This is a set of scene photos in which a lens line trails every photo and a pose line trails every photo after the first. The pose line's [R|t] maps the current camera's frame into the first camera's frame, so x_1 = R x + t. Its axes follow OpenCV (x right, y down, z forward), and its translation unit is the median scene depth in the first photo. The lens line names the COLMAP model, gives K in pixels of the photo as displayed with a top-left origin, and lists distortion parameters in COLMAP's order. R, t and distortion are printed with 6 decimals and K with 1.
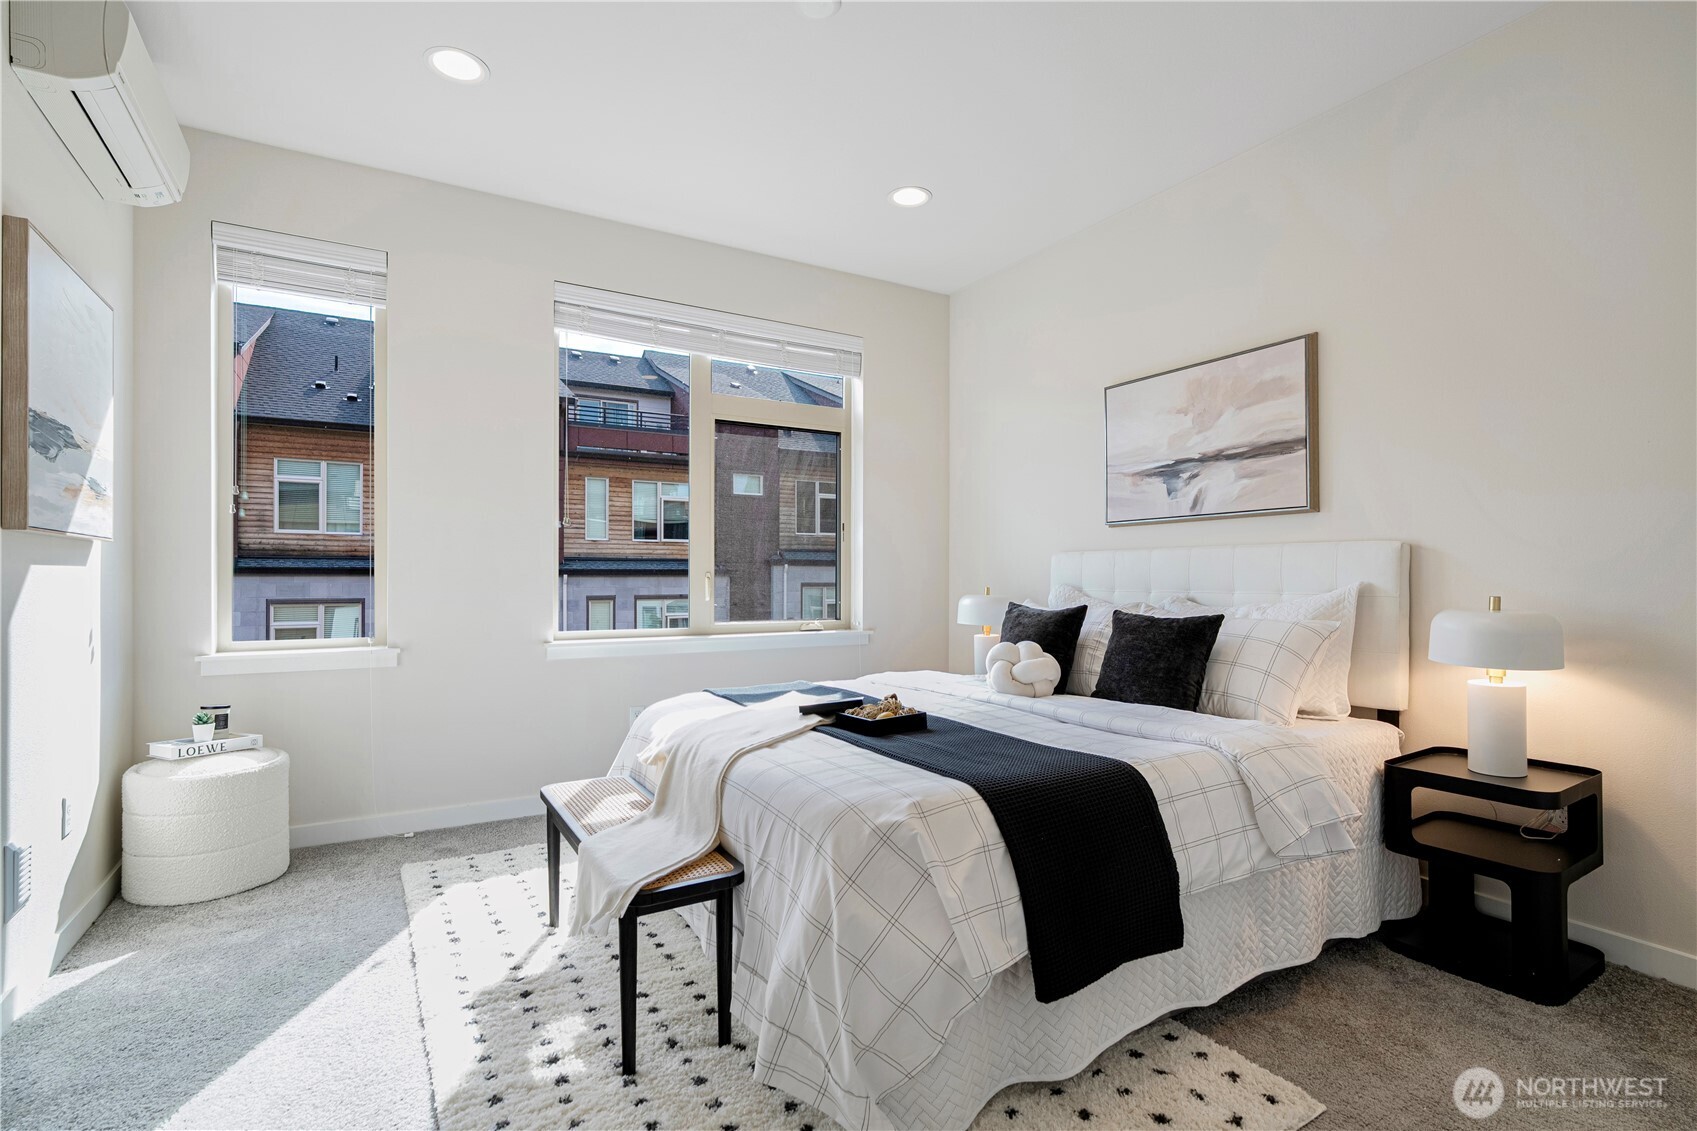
lens RADIAL K [[793.7, 0, 848.5], [0, 793.7, 565.5], [0, 0, 1]] dist [0.000917, 0.000147]
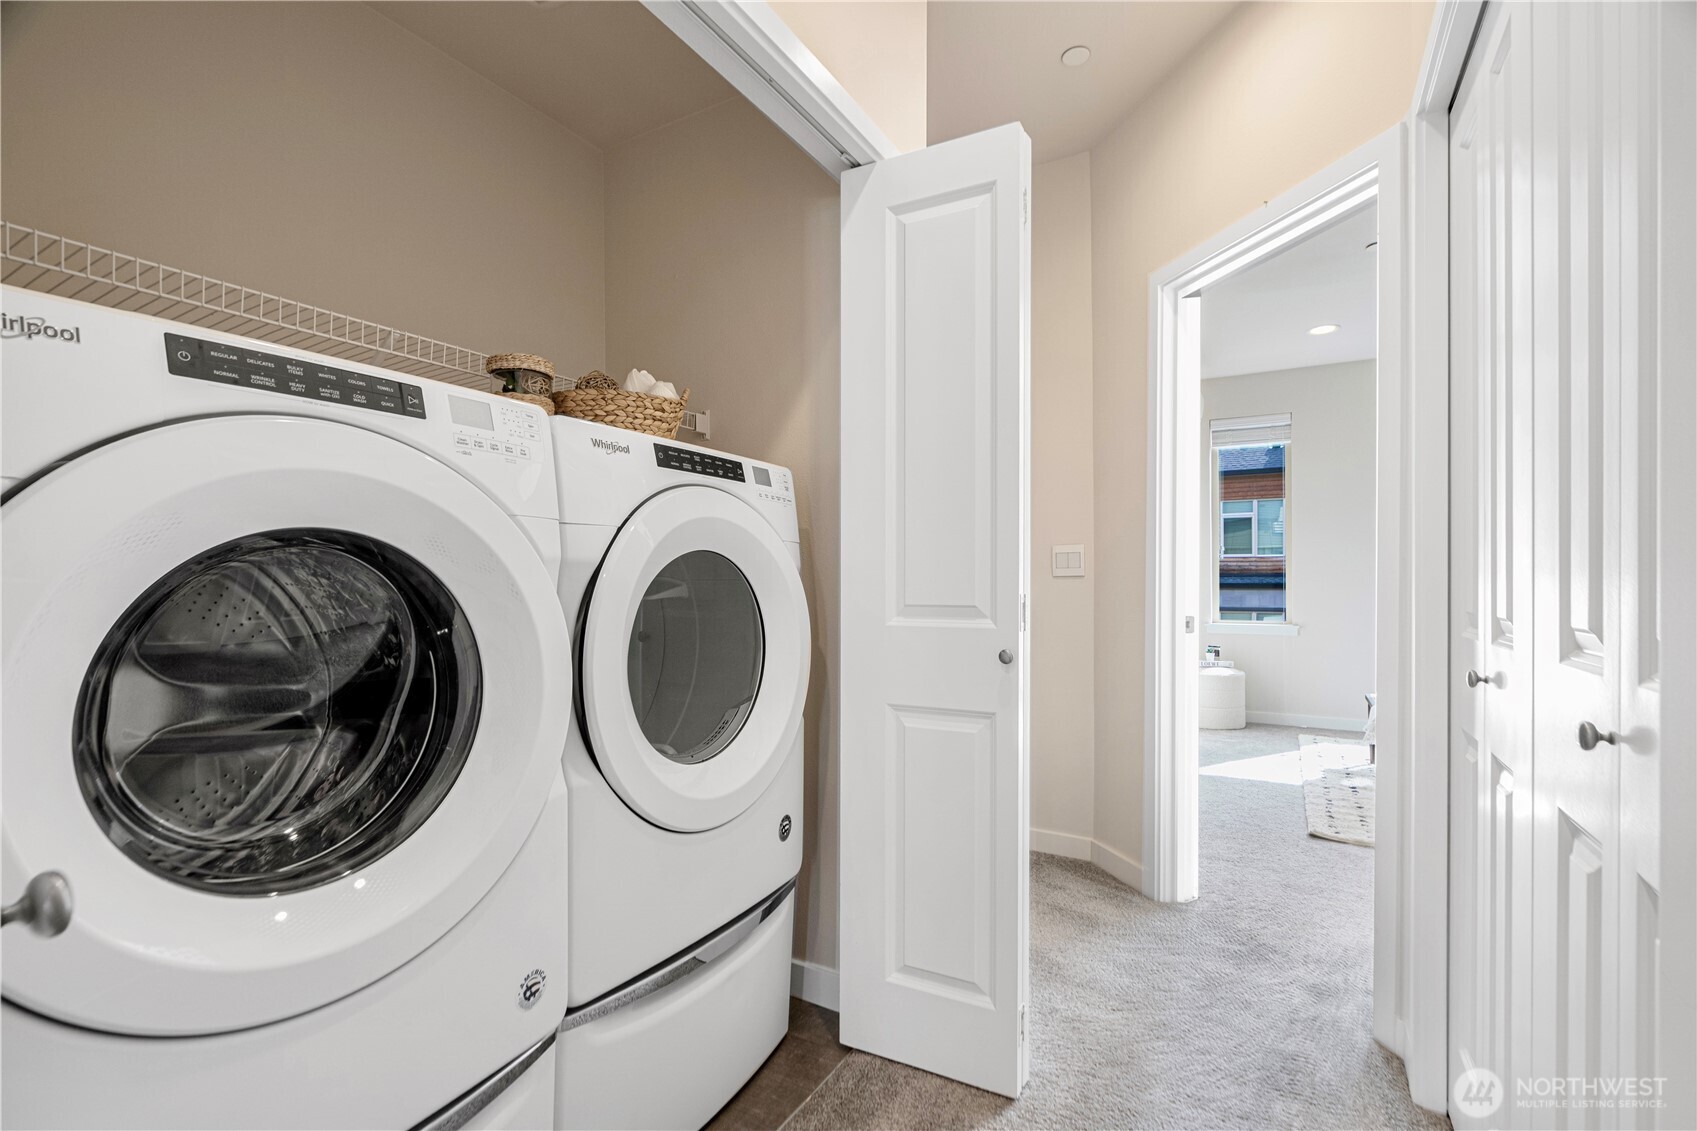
lens RADIAL K [[793.6, 0, 851.3], [0, 793.6, 586.6], [0, 0, 1]] dist [-0.000518, -0.000006]
pose [[0.495109, -0.000603, -0.868831, 0.134336], [0.006355, 0.999976, 0.002927, 0.000408], [0.868808, -0.006971, 0.495101, -0.210175]]
